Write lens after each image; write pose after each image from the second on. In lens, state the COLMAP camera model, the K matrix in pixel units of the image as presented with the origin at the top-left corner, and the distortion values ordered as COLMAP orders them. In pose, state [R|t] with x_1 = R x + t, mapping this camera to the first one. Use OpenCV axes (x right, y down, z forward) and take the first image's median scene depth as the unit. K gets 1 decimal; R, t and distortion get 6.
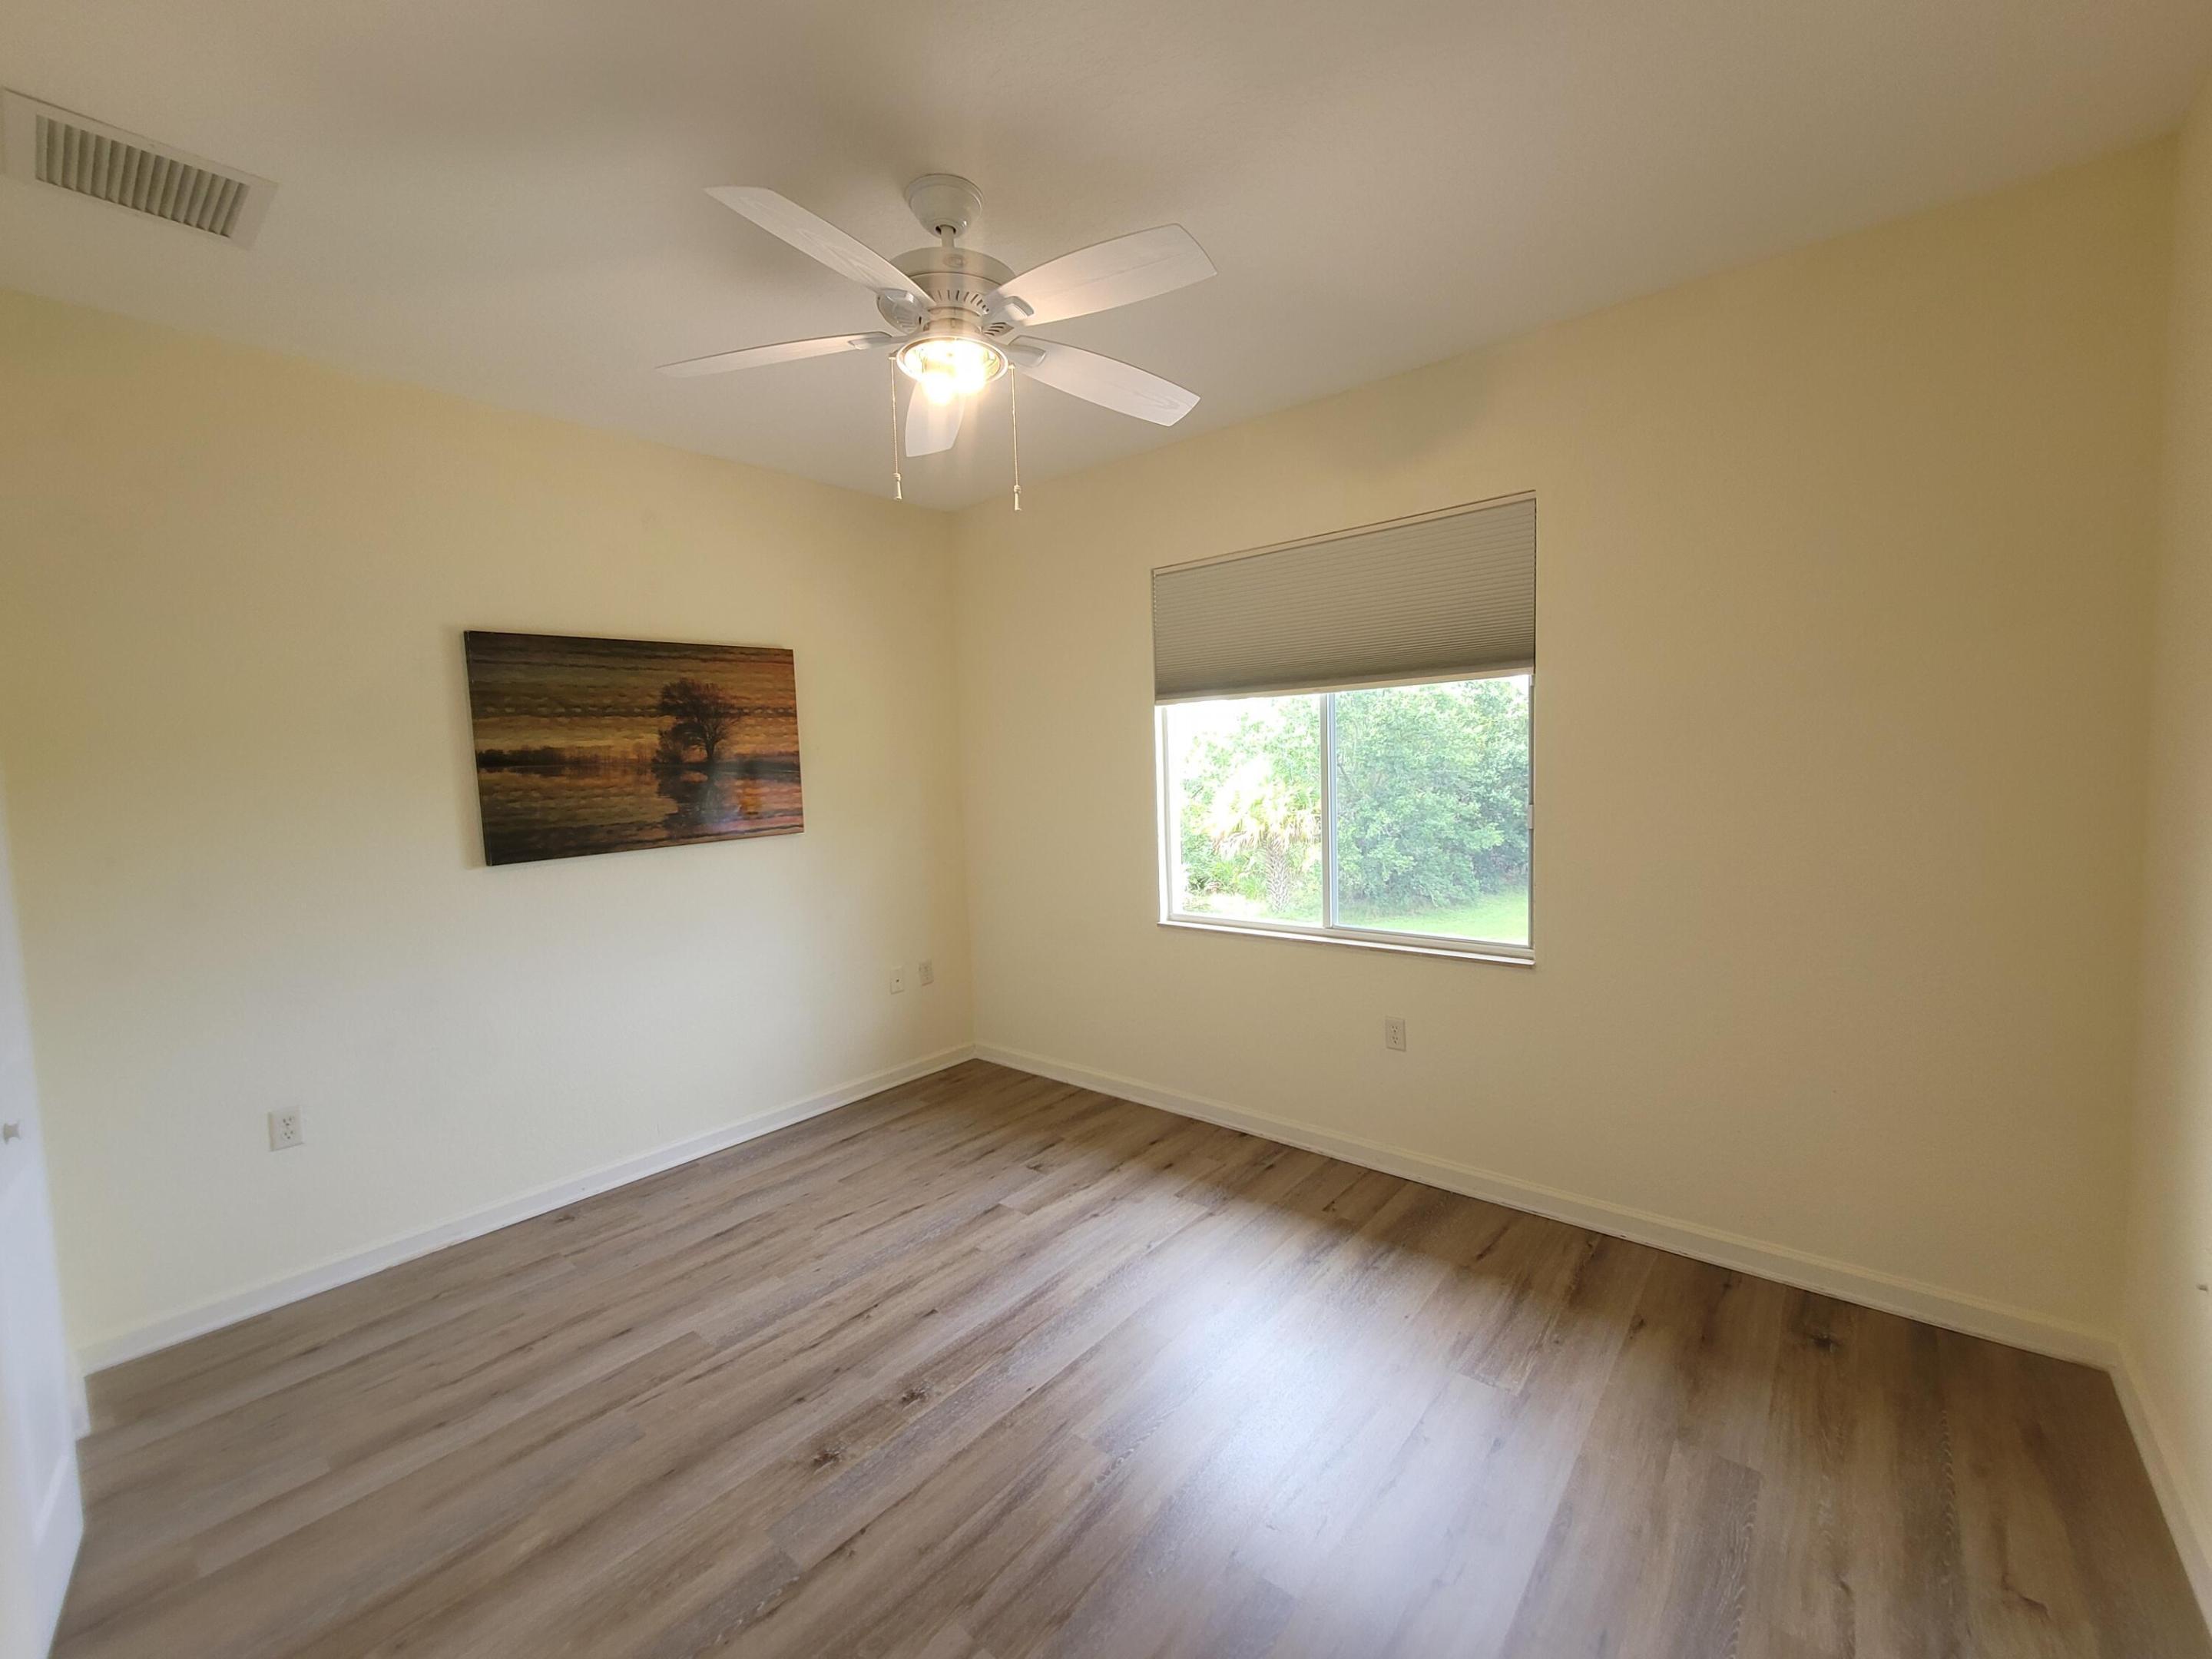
lens RADIAL K [[899.9, 0, 1108.3], [0, 899.9, 815.4], [0, 0, 1]] dist [-0.002291, 0.000403]
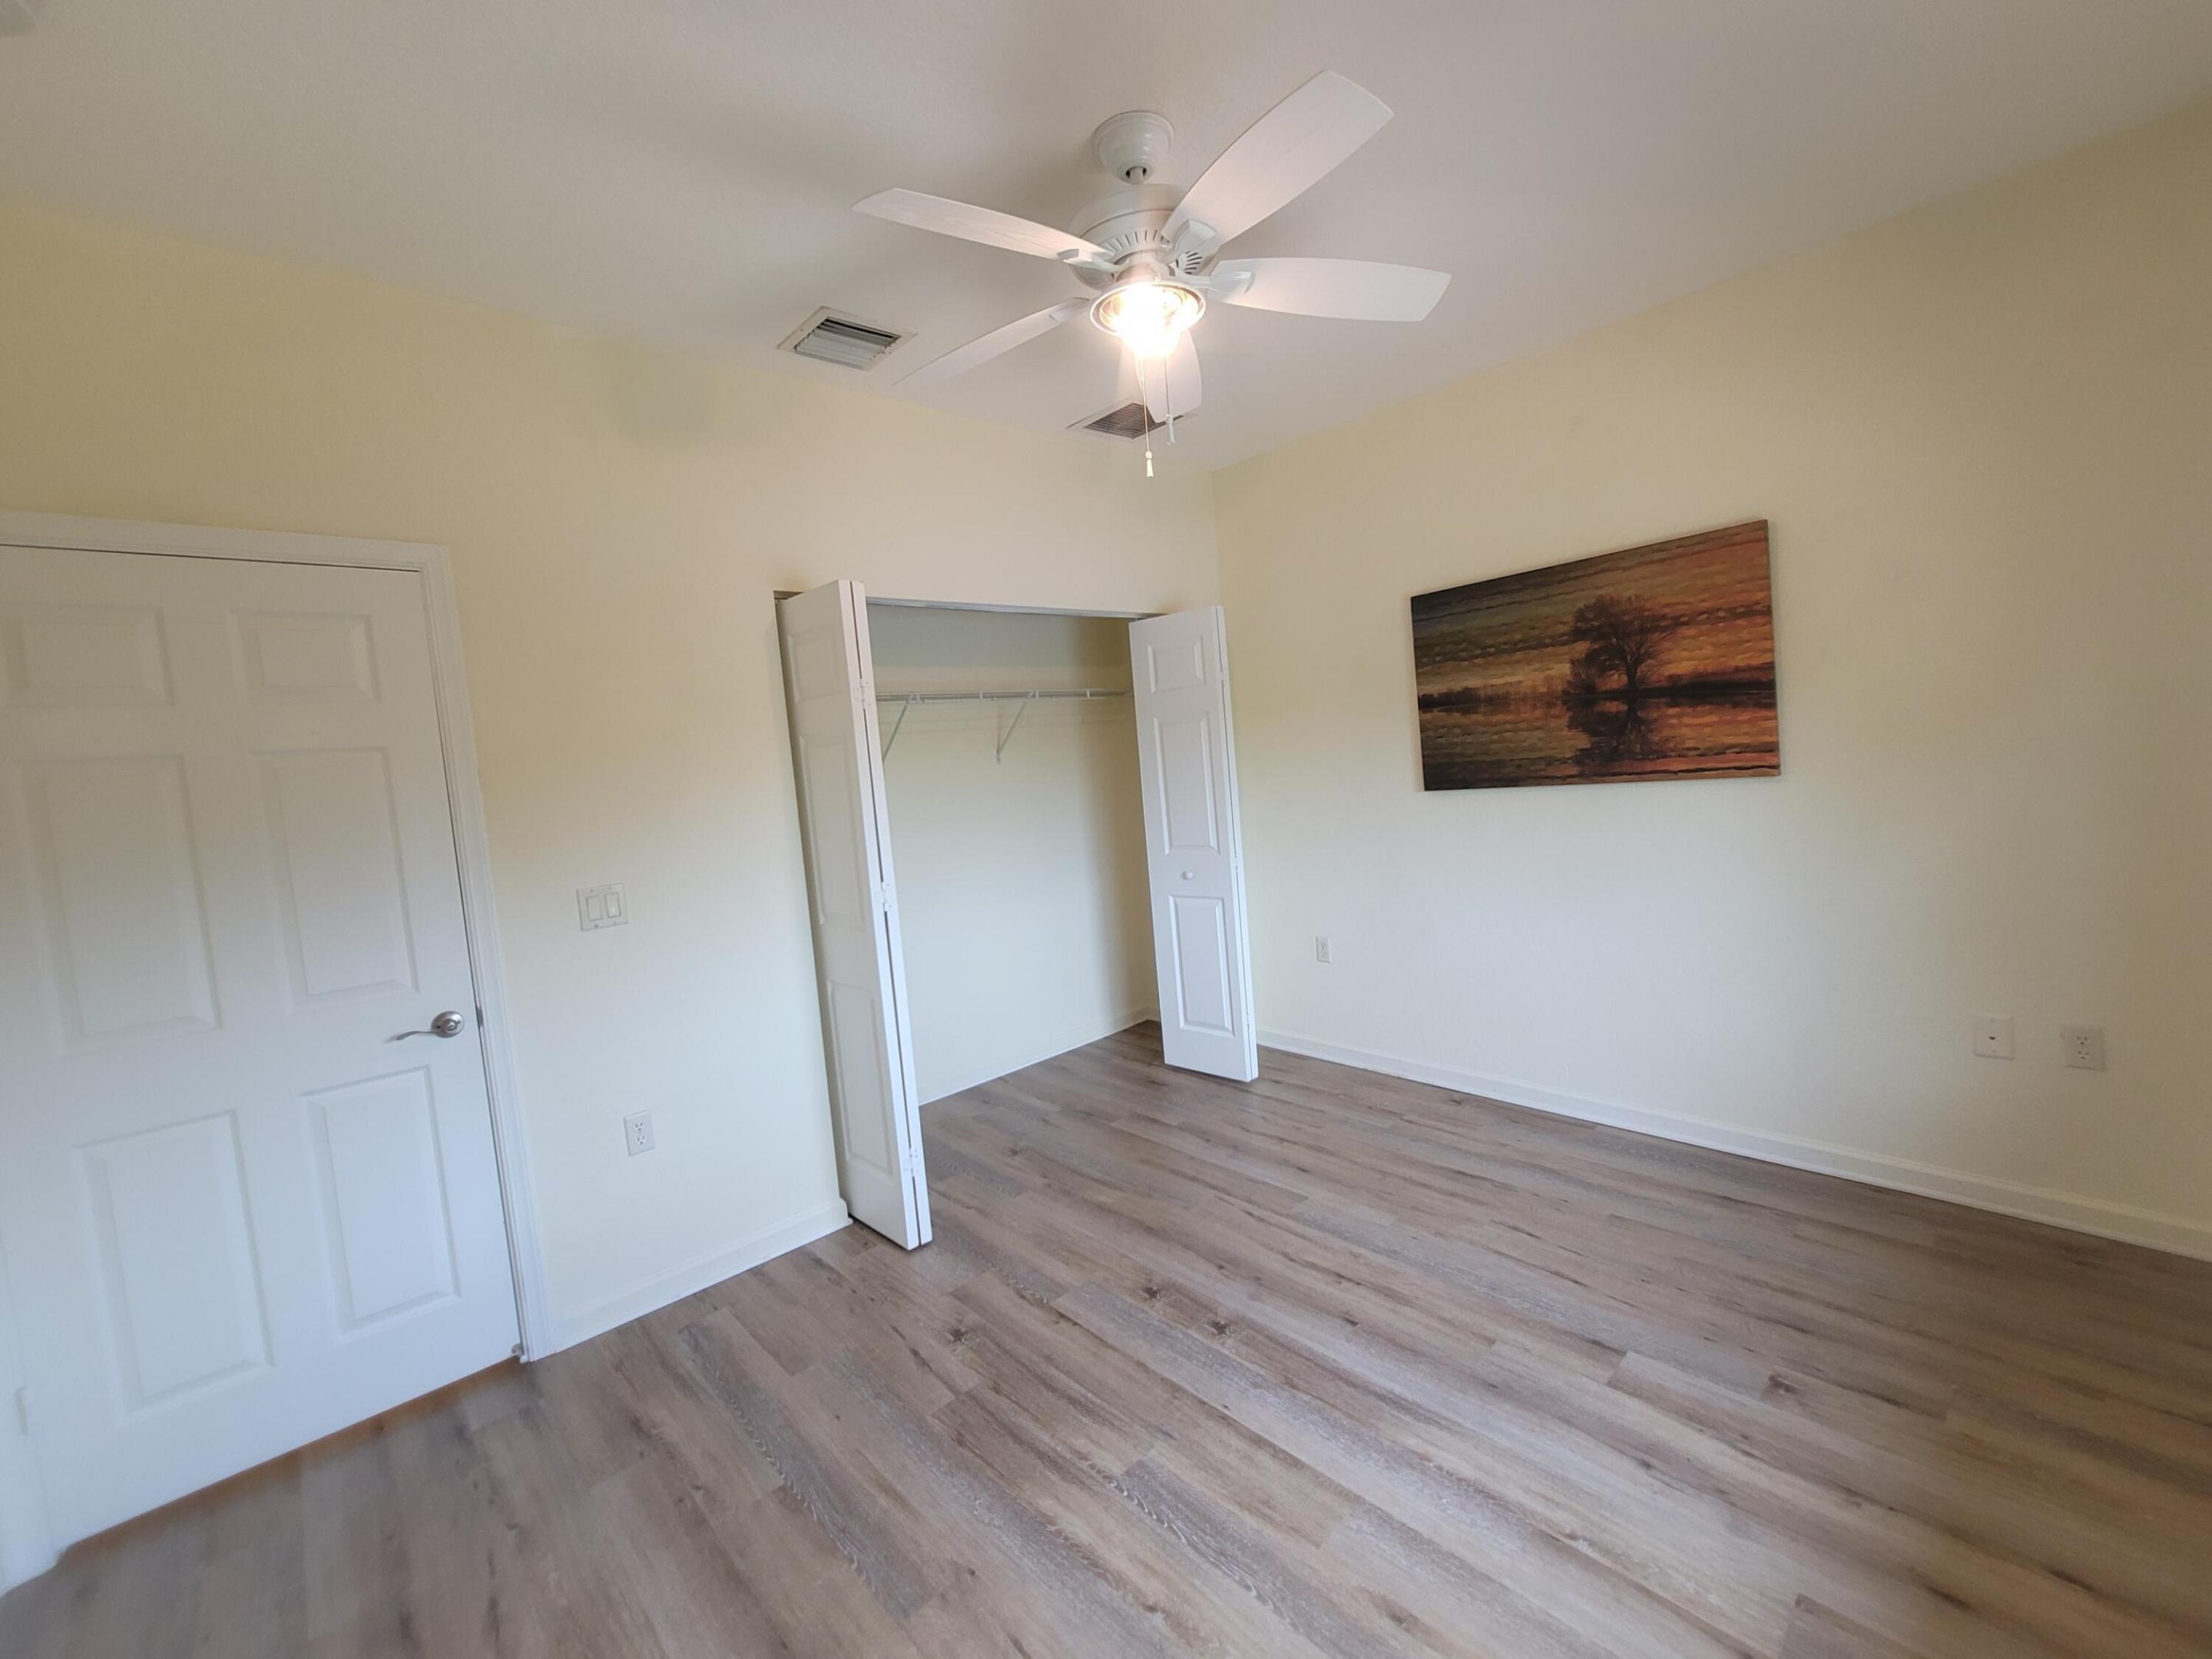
lens RADIAL K [[899.9, 0, 1108.3], [0, 899.9, 815.4], [0, 0, 1]] dist [-0.002291, 0.000403]
pose [[-0.115229, 0.111173, -0.987098, 0.501962], [0.025229, 0.993724, 0.108974, -0.048116], [0.993018, -0.012346, -0.117311, 0.644131]]
